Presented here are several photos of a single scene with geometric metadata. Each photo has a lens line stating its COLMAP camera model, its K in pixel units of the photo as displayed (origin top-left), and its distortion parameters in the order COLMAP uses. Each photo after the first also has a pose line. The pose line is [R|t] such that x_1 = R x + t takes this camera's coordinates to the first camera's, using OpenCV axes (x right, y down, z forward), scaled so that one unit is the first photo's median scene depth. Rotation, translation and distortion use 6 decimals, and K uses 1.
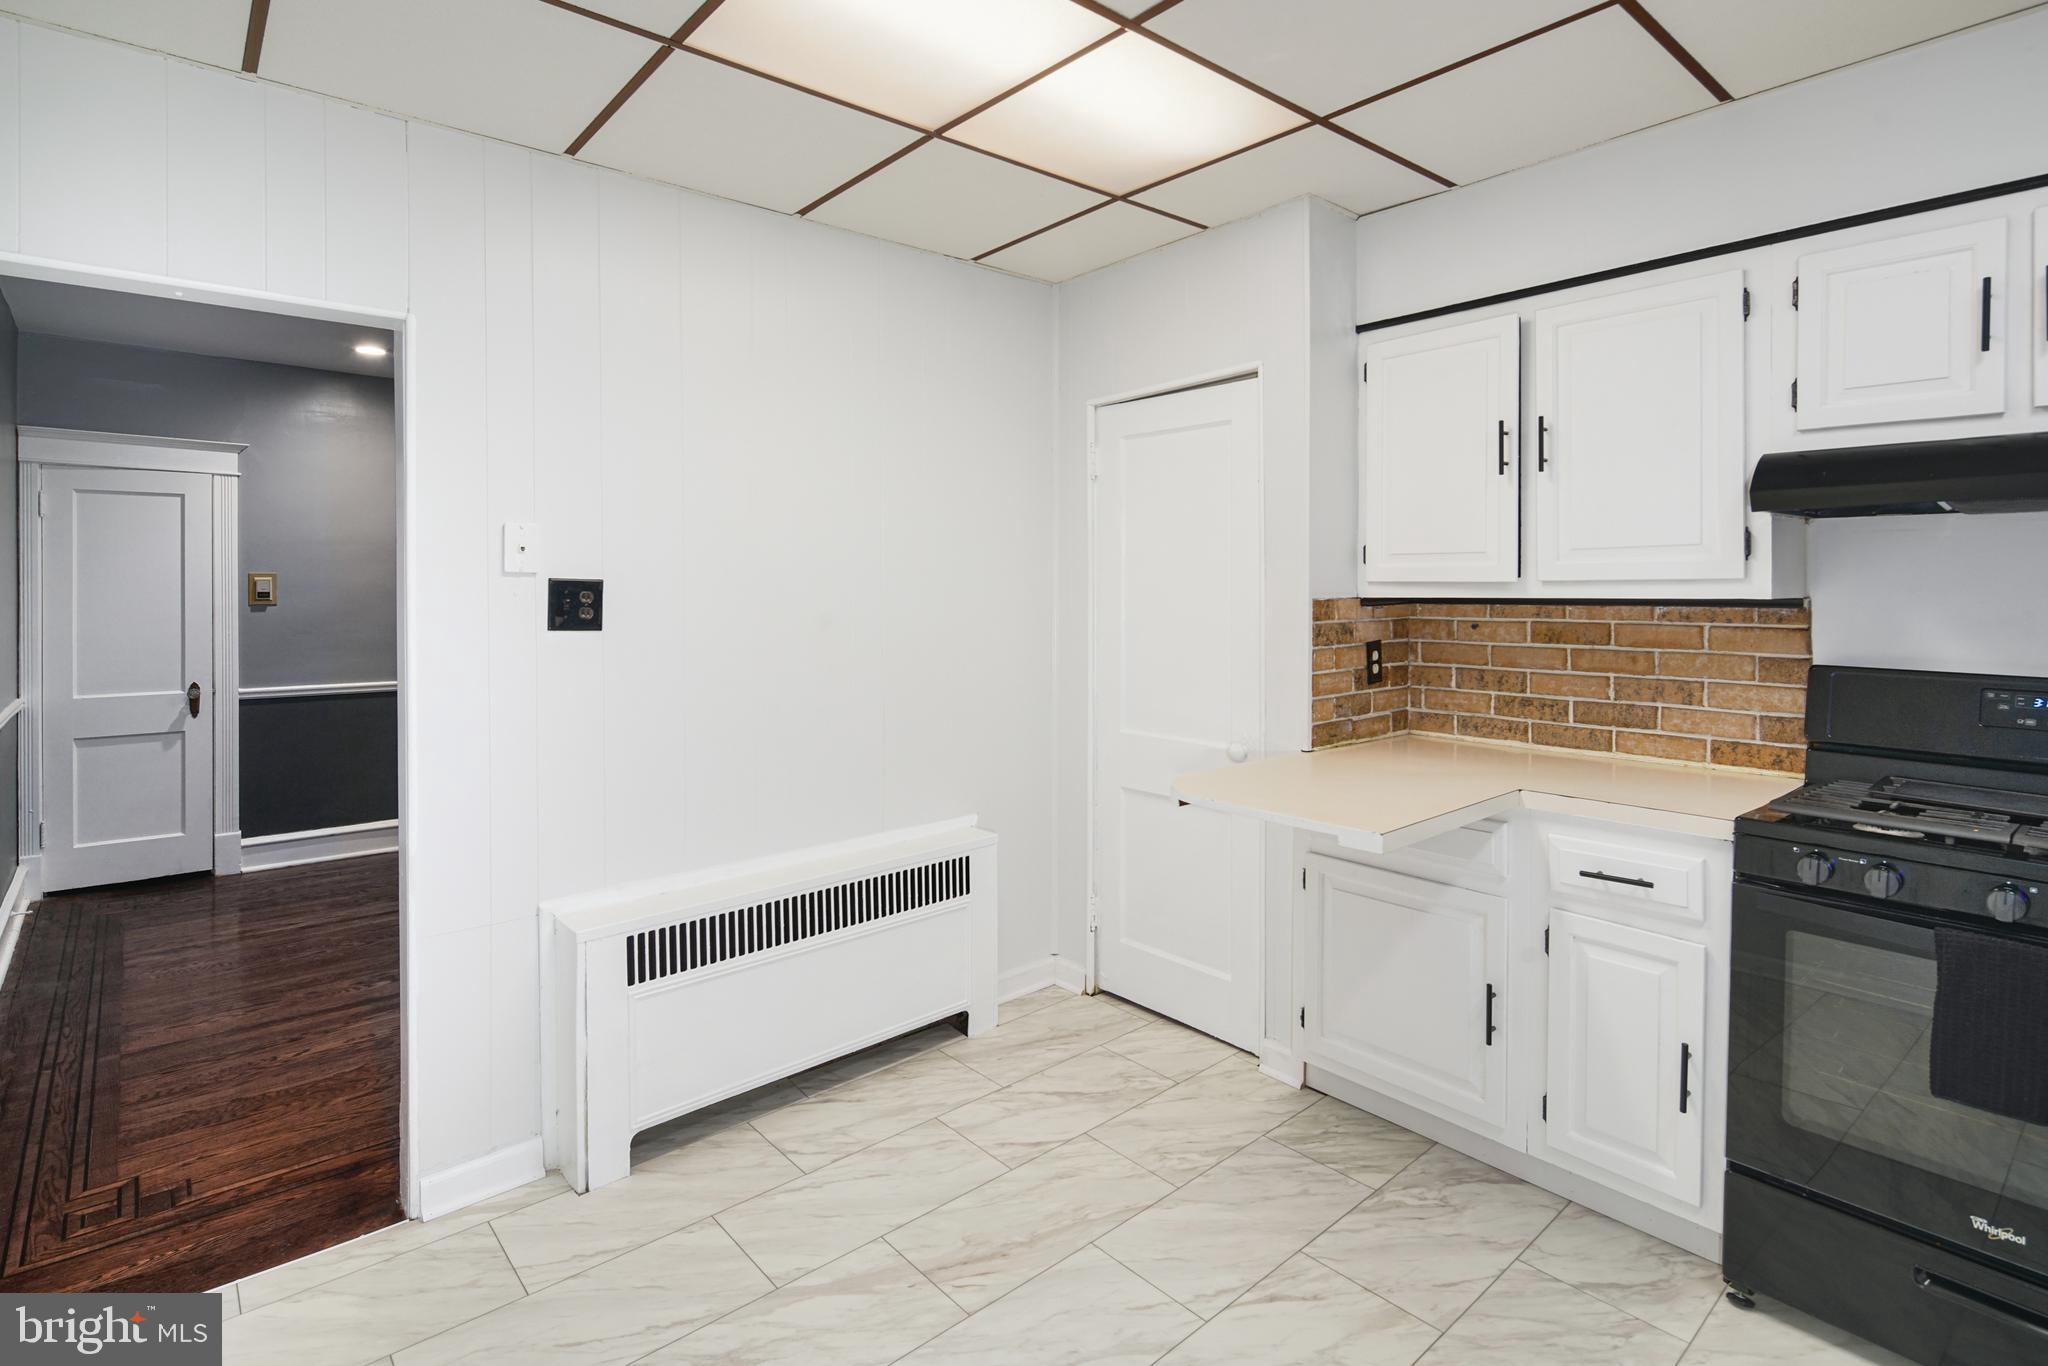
lens RADIAL K [[1020.4, 0, 1032.5], [0, 1020.4, 592.3], [0, 0, 1]] dist [0.007756, -0.006207]
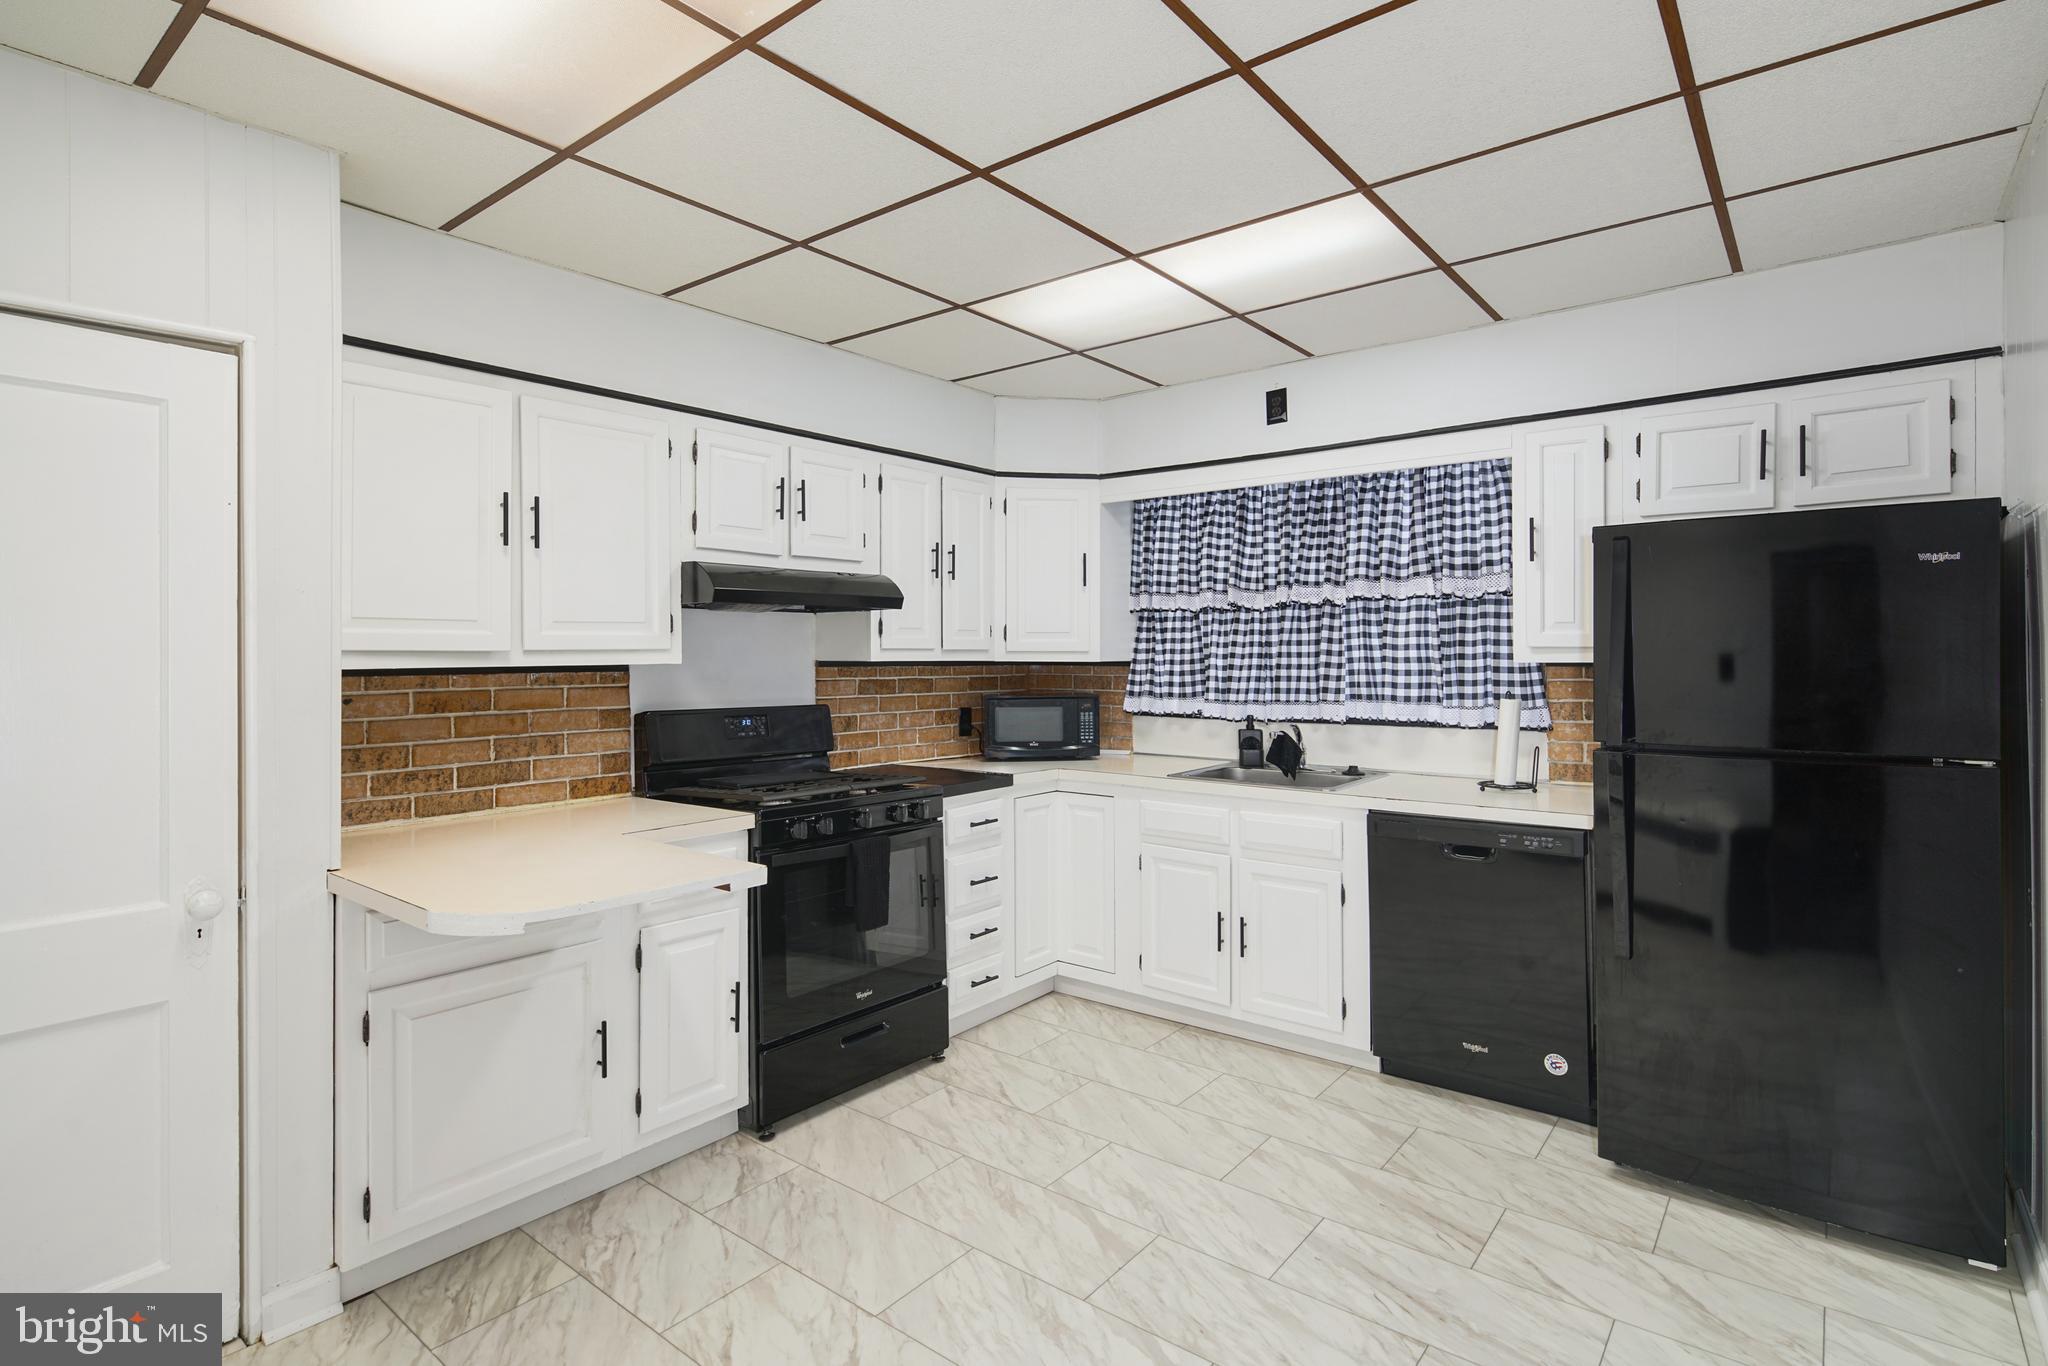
lens RADIAL K [[1020.4, 0, 993.2], [0, 1020.4, 645.6], [0, 0, 1]] dist [0.007756, -0.006207]
pose [[-0.165907, 0.011548, 0.986074, -0.639415], [0.011459, 0.999886, -0.009782, -0.000080], [-0.986075, 0.009677, -0.166021, 0.706366]]
